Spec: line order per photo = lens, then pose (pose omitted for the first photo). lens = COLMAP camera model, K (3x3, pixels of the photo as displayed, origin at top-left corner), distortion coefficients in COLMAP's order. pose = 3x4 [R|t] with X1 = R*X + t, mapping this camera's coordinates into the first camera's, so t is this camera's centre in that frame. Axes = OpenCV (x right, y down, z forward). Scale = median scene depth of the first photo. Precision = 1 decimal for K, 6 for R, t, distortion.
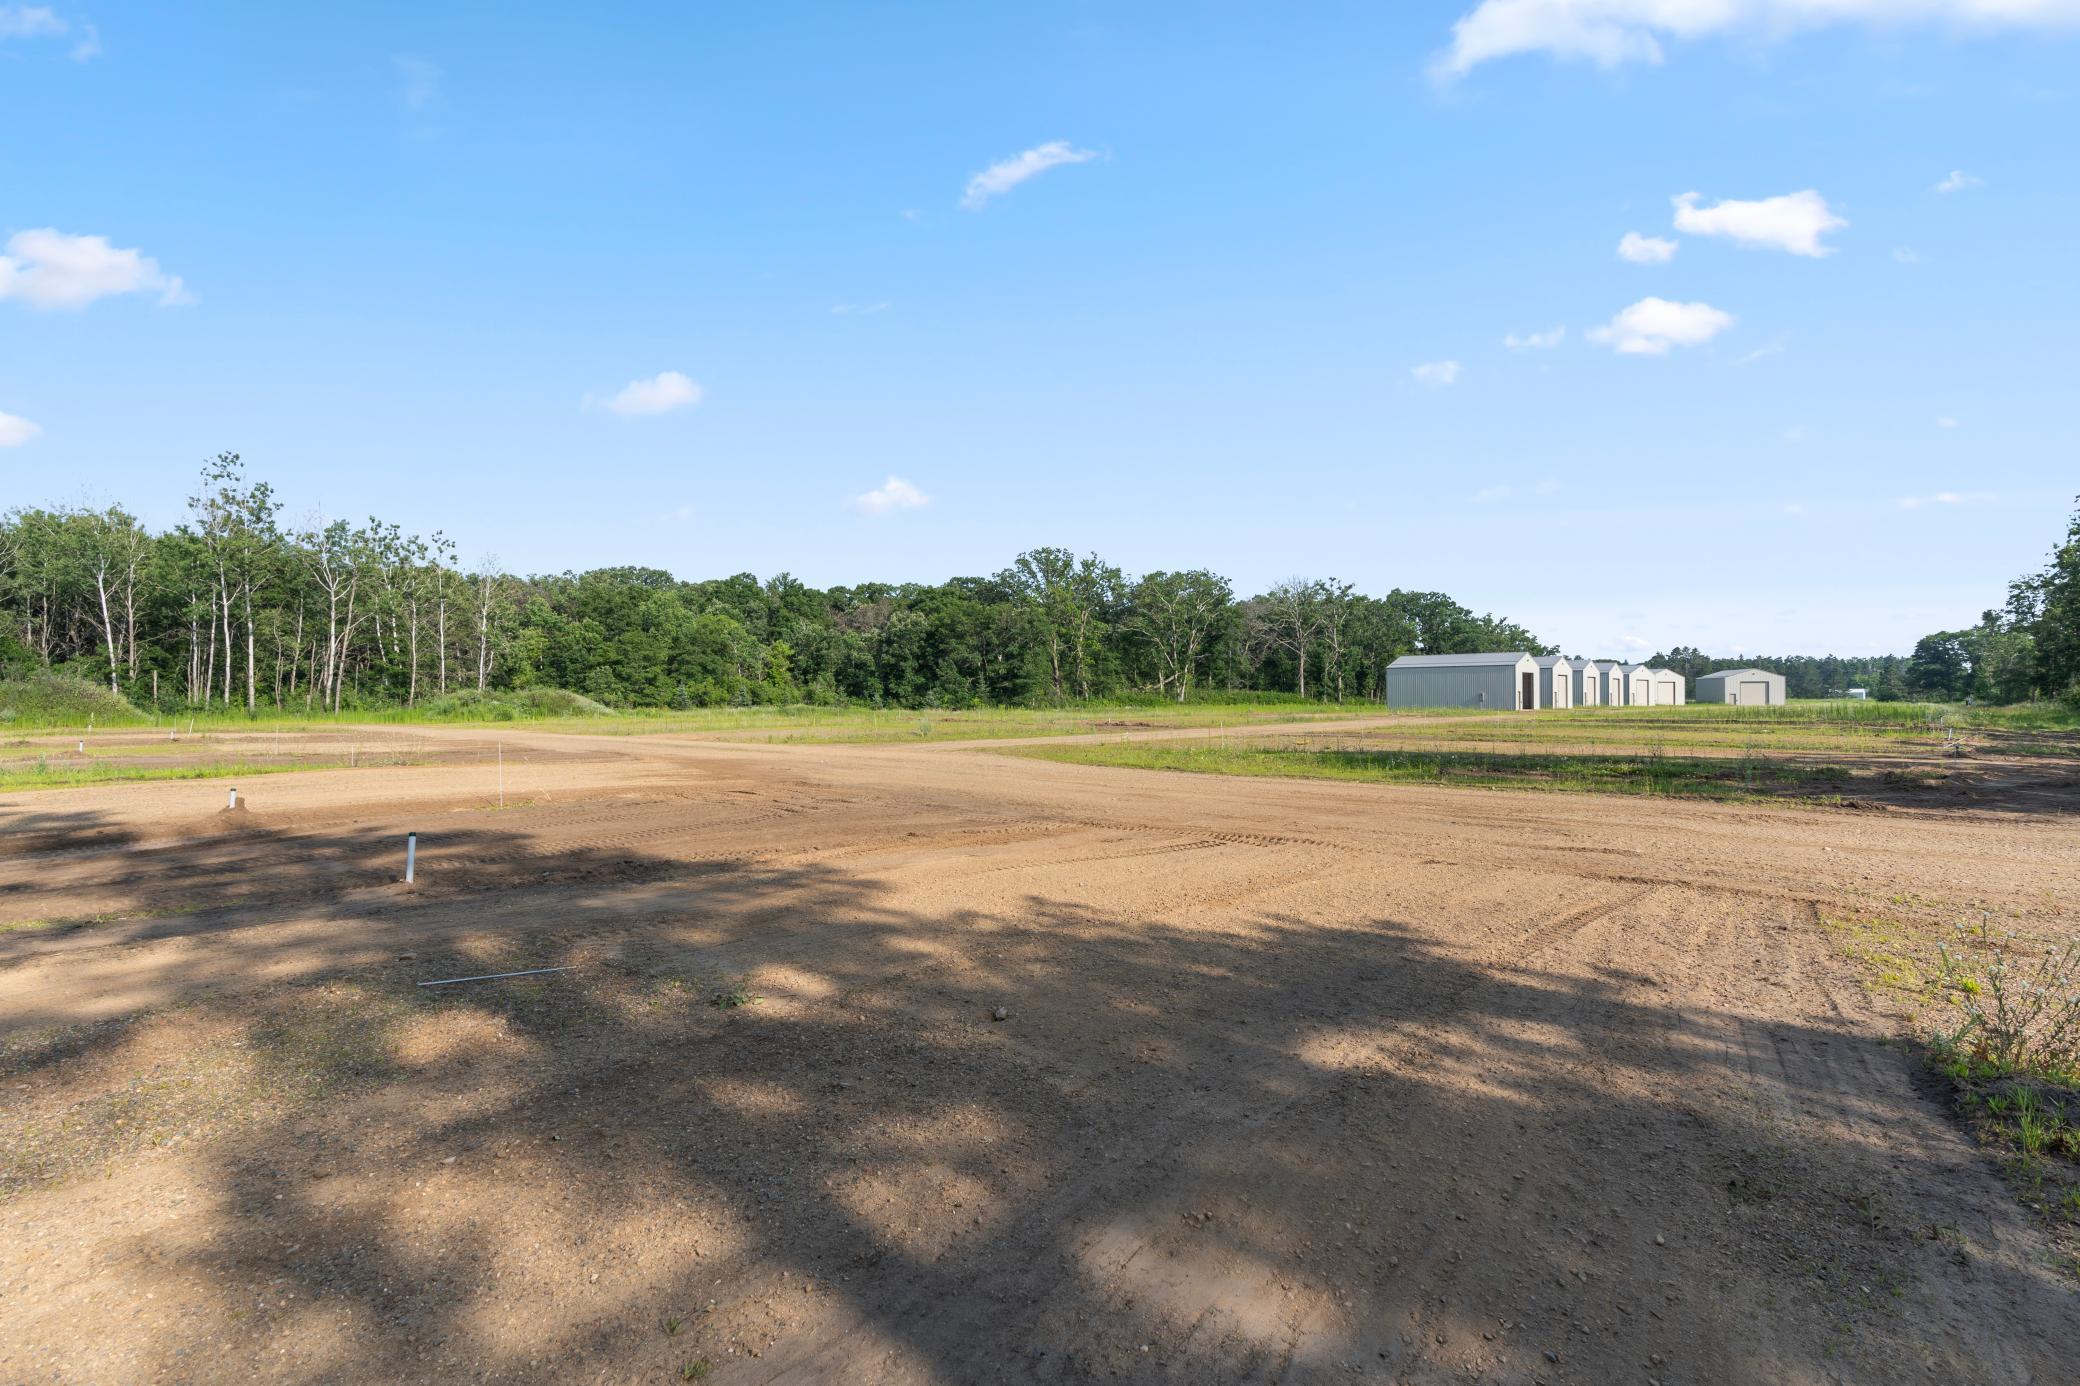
lens RADIAL K [[970.1, 0, 1040.0], [0, 970.1, 693.0], [0, 0, 1]] dist [0.014053, 0.000495]
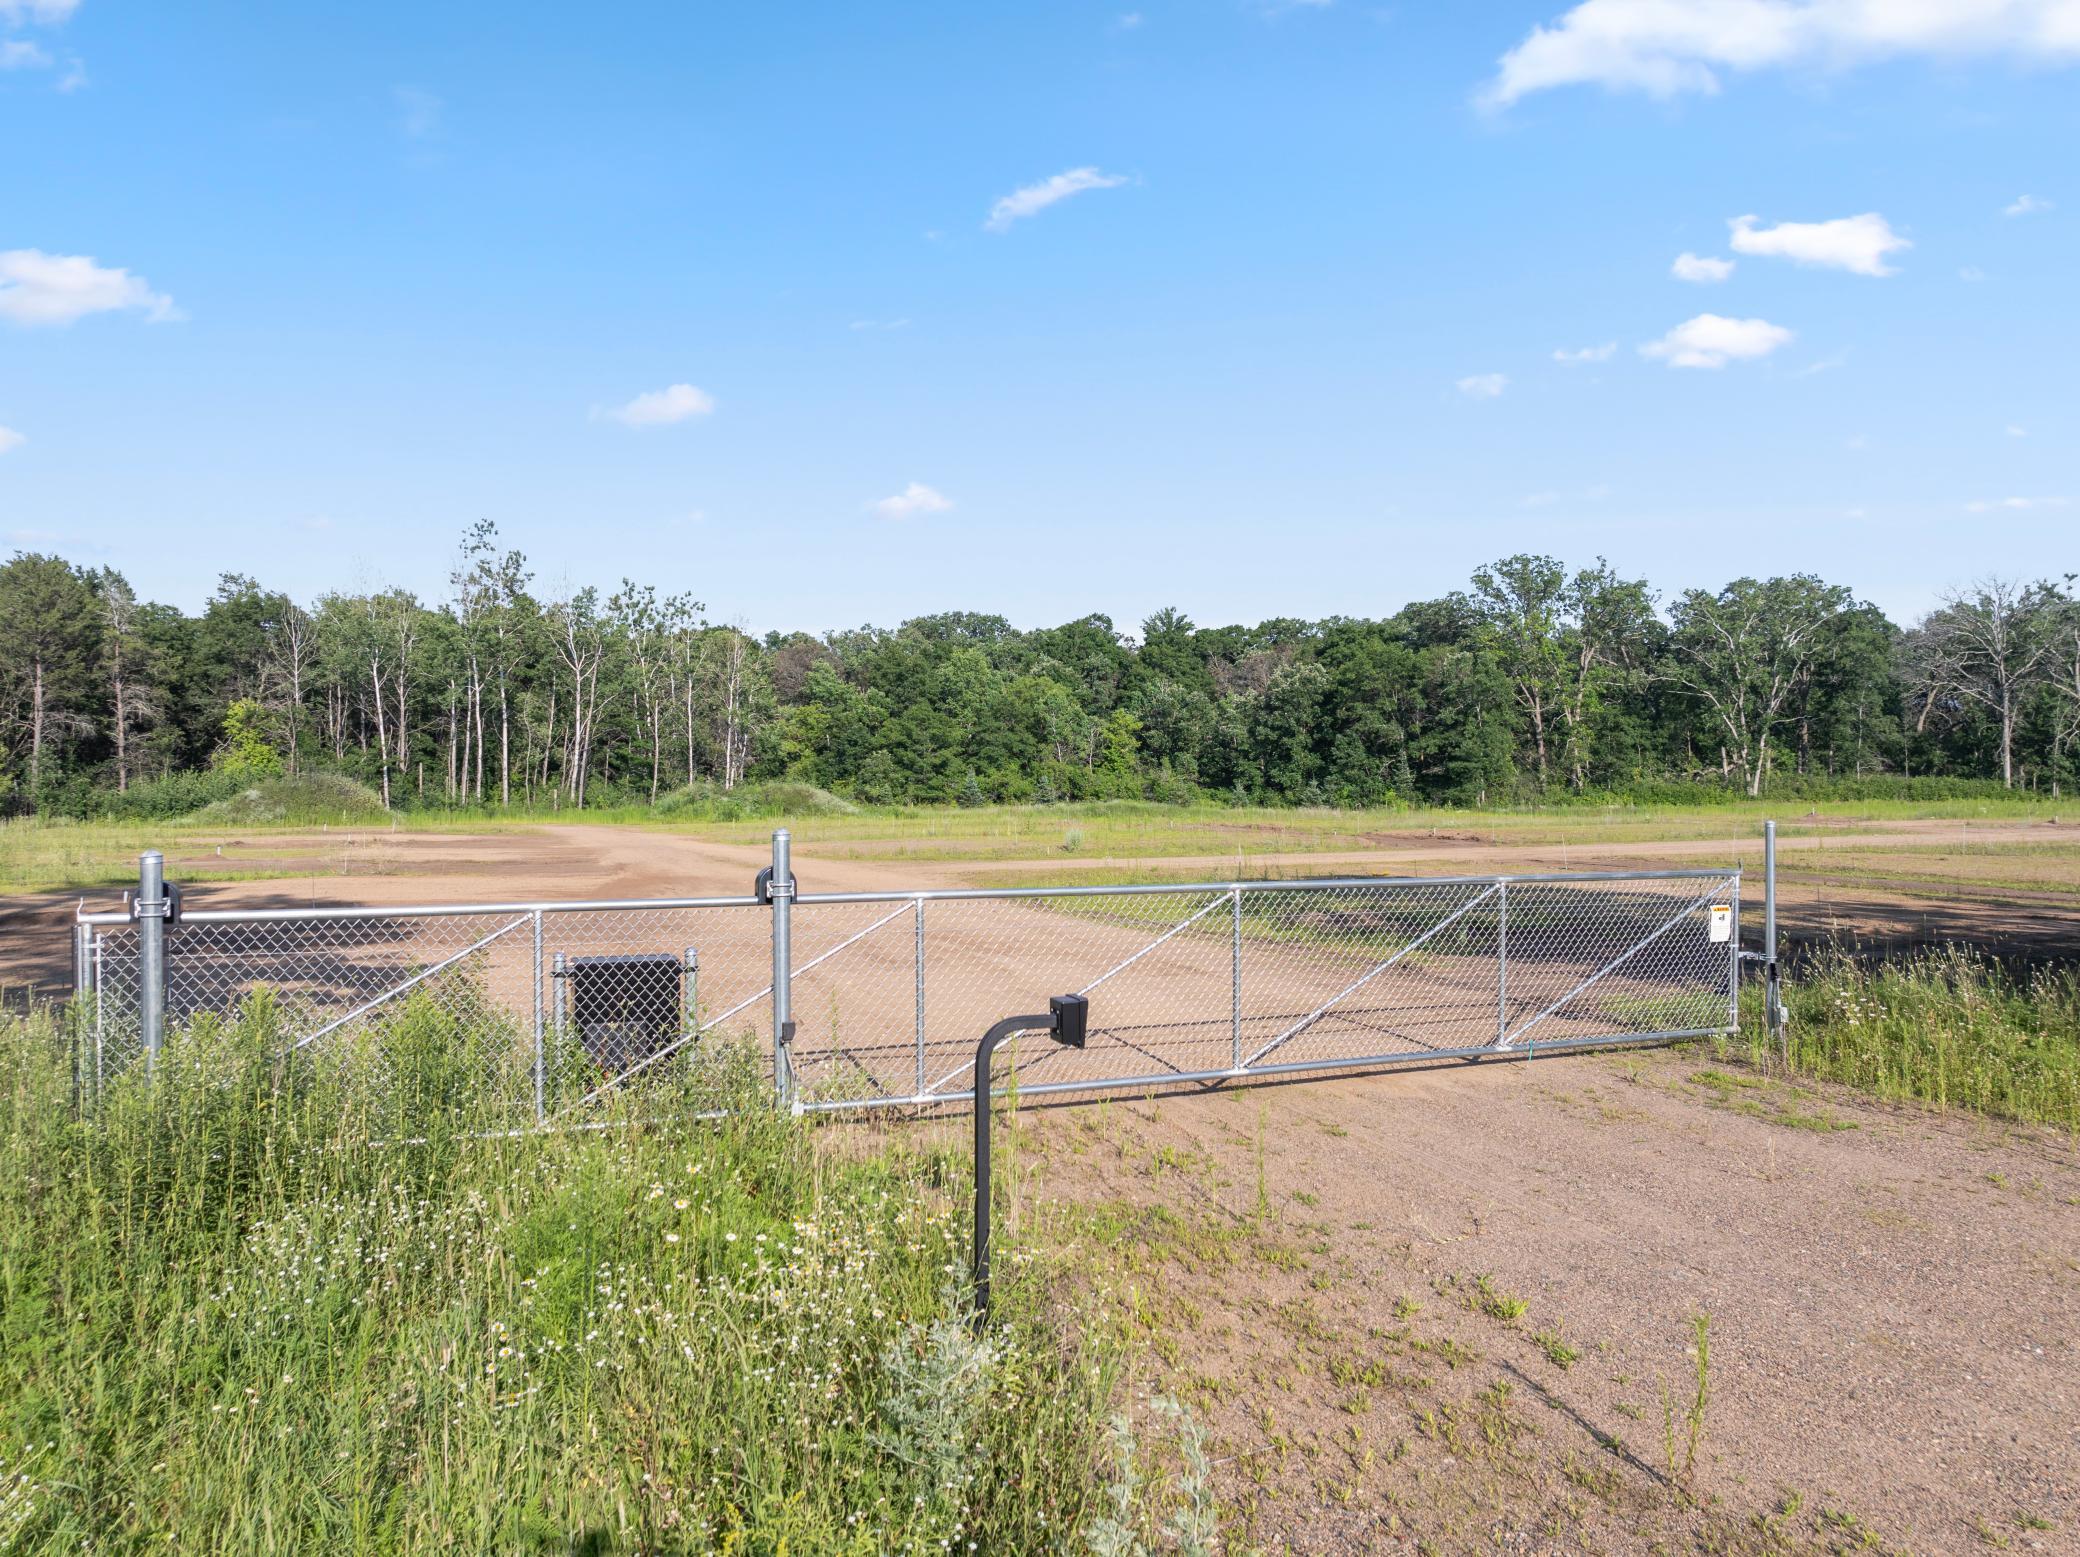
lens RADIAL K [[1547.6, 0, 1067.4], [0, 1547.6, 773.9], [0, 0, 1]] dist [0.015273, 0.000491]
pose [[0.925202, -0.004036, -0.379453, 0.131473], [0.003677, 0.999992, -0.001671, -0.004999], [0.379457, 0.000151, 0.925209, -0.073344]]
